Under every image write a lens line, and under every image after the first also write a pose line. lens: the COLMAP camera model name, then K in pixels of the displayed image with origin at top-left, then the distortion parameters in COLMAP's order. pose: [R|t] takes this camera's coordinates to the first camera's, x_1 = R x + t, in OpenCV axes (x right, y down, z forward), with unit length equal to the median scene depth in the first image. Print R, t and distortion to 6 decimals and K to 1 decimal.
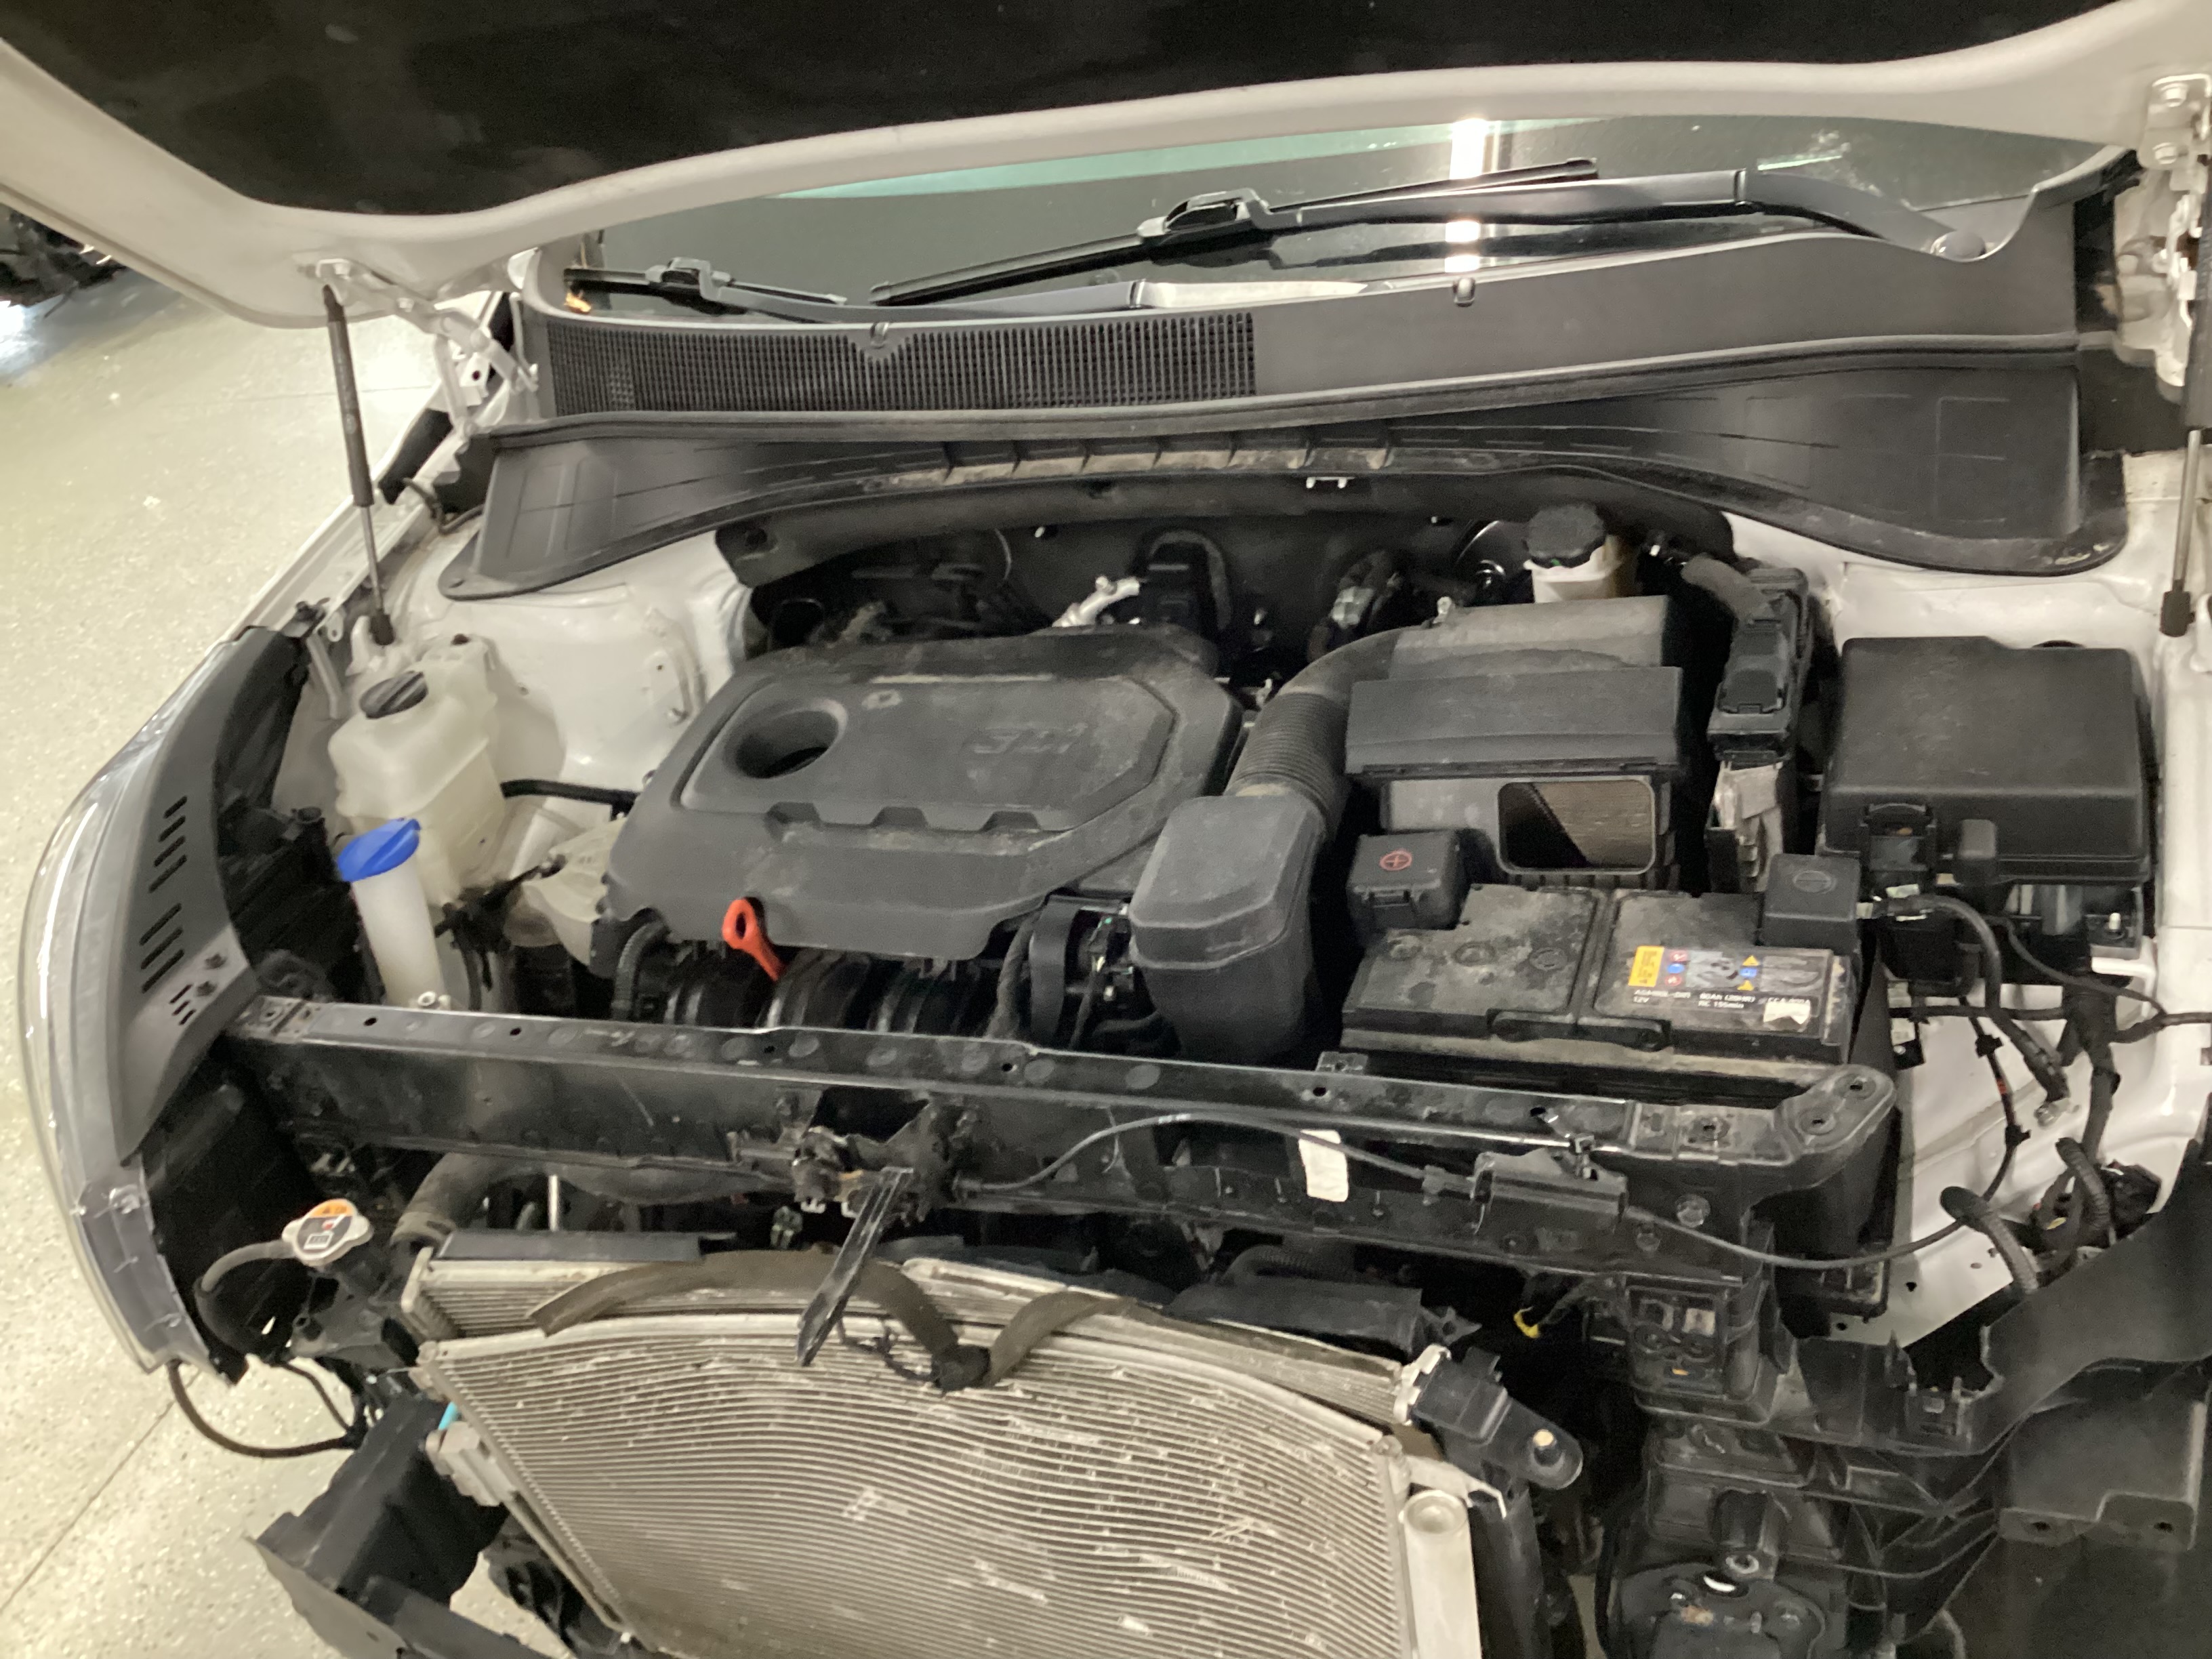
lens RADIAL K [[2111.9, 0, 1106.7], [0, 2111.9, 770.2], [0, 0, 1]] dist [0.135513, -0.325751]
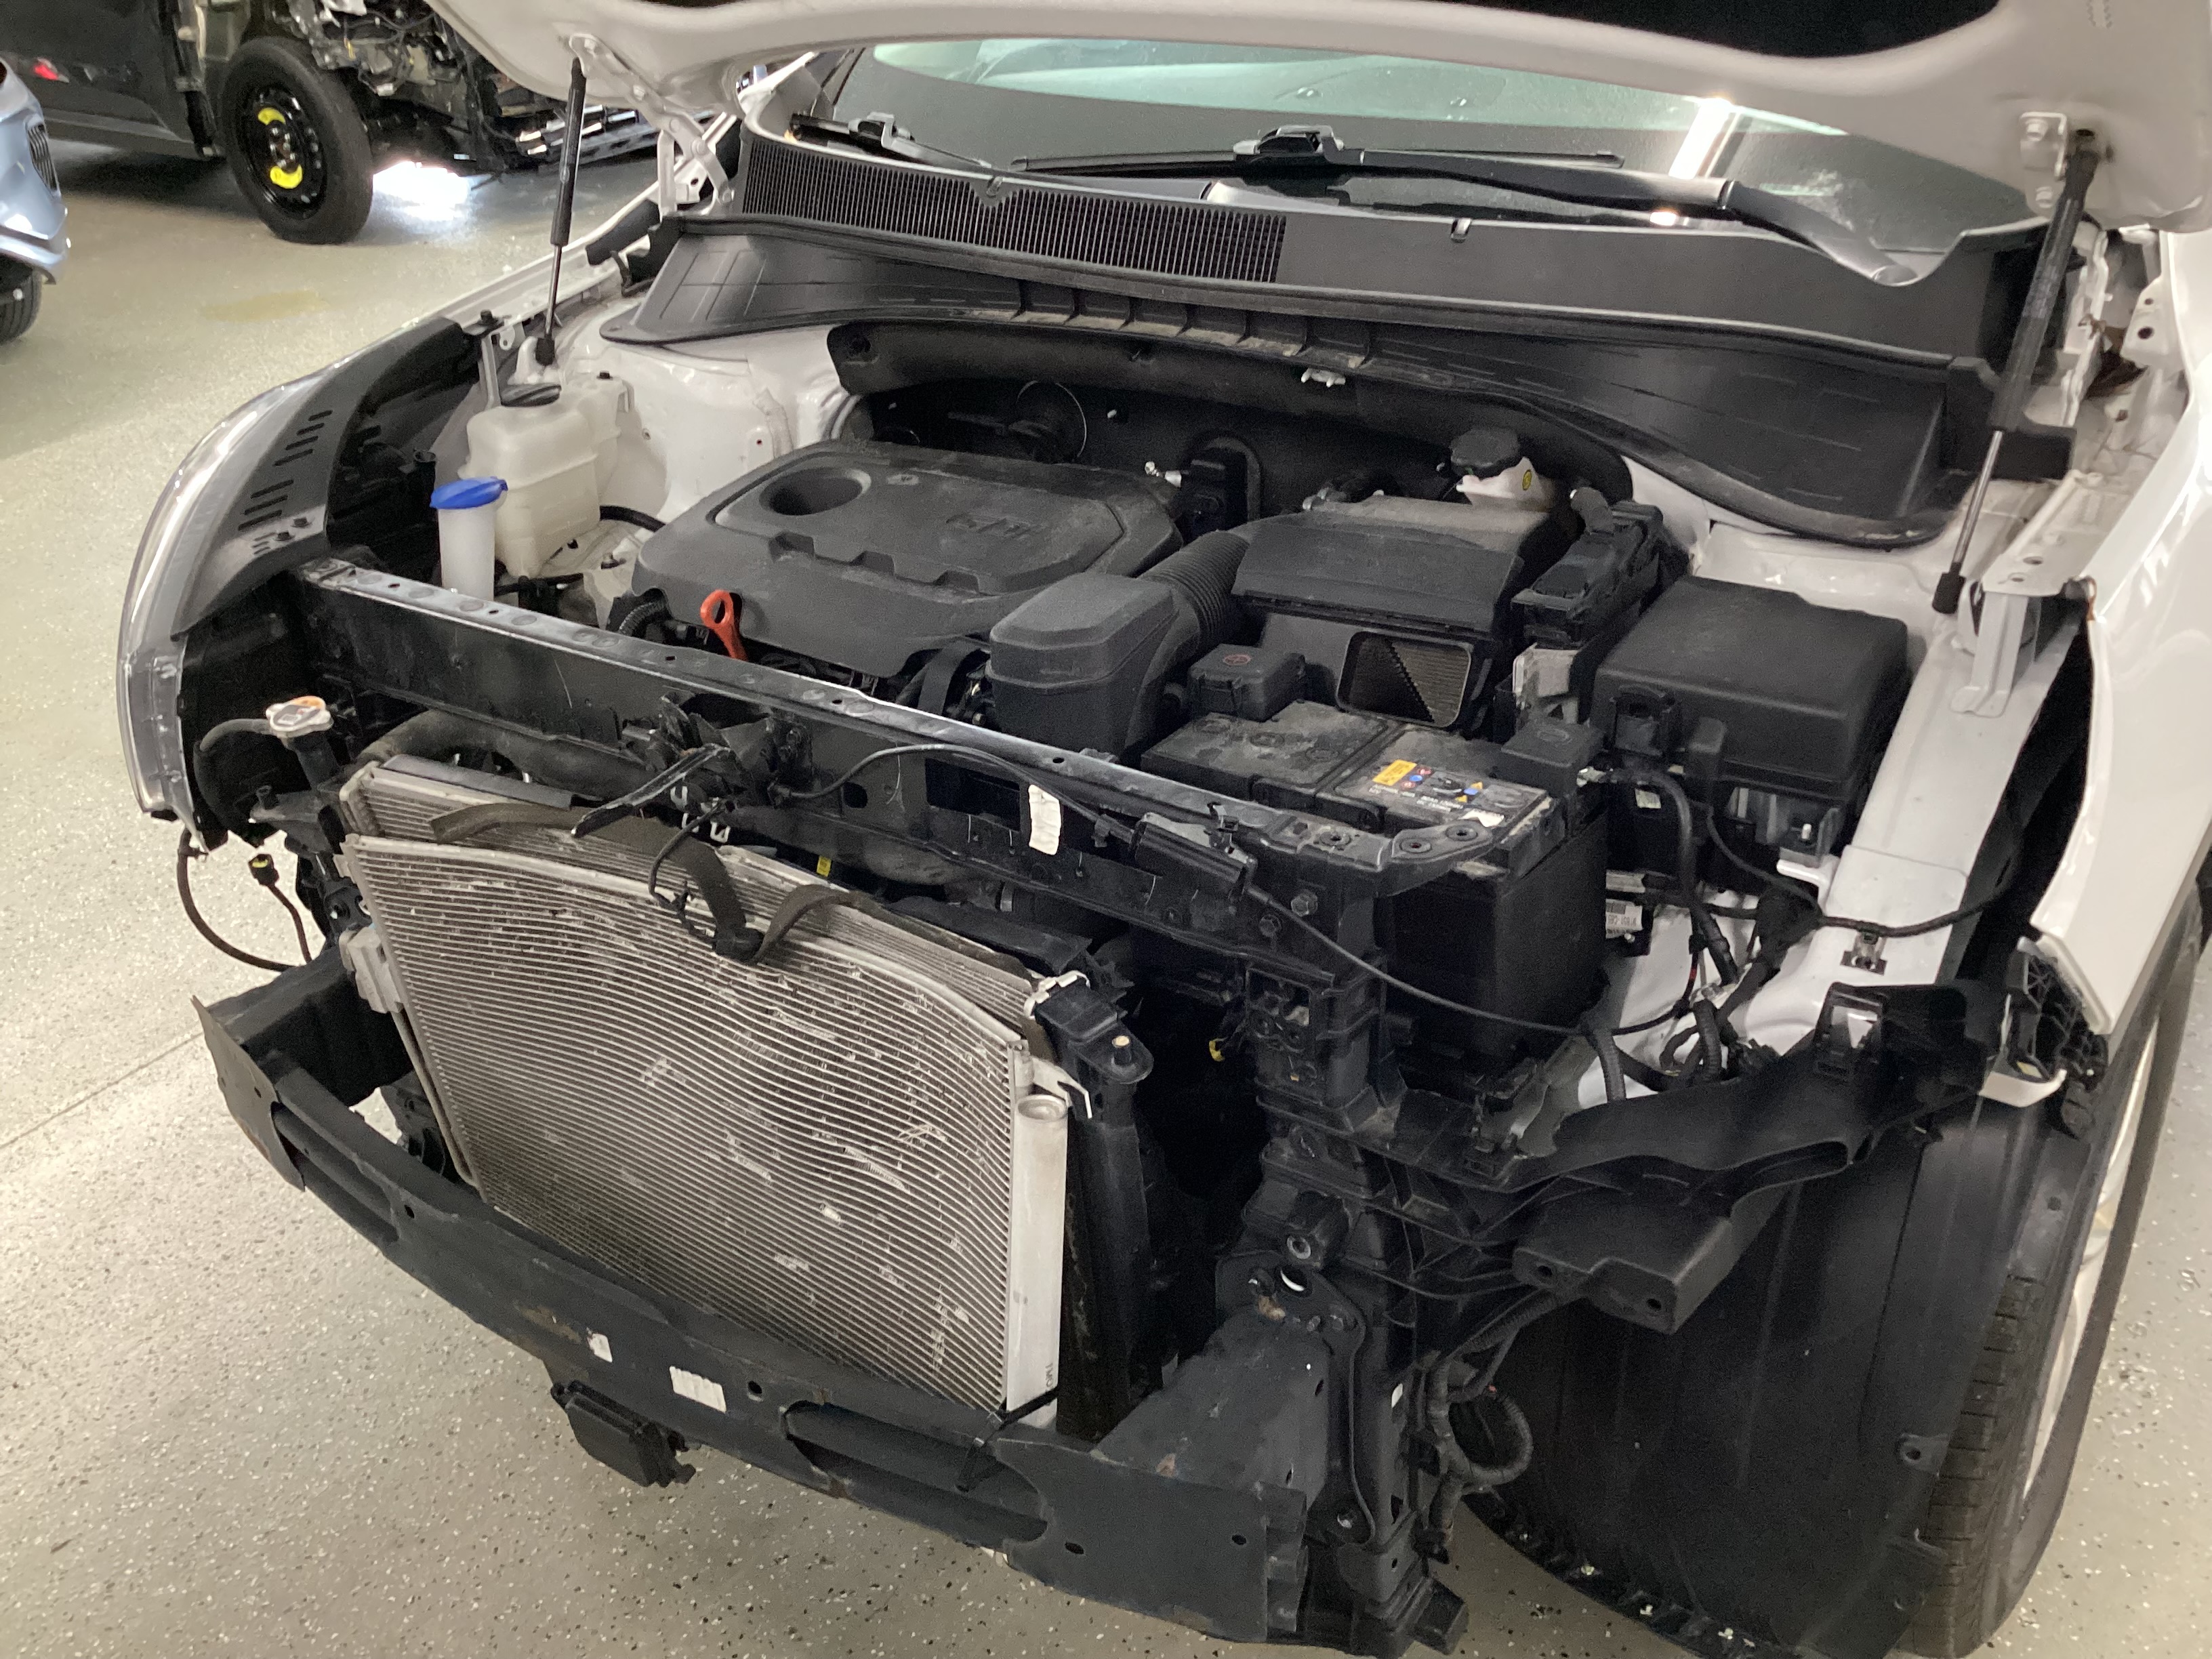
lens RADIAL K [[2111.9, 0, 1106.7], [0, 2111.9, 770.2], [0, 0, 1]] dist [0.135513, -0.325751]
pose [[0.955616, 0.255672, -0.146391, 0.253486], [-0.264181, 0.963574, -0.041645, 0.167255], [0.130412, 0.078470, 0.988350, -0.140168]]
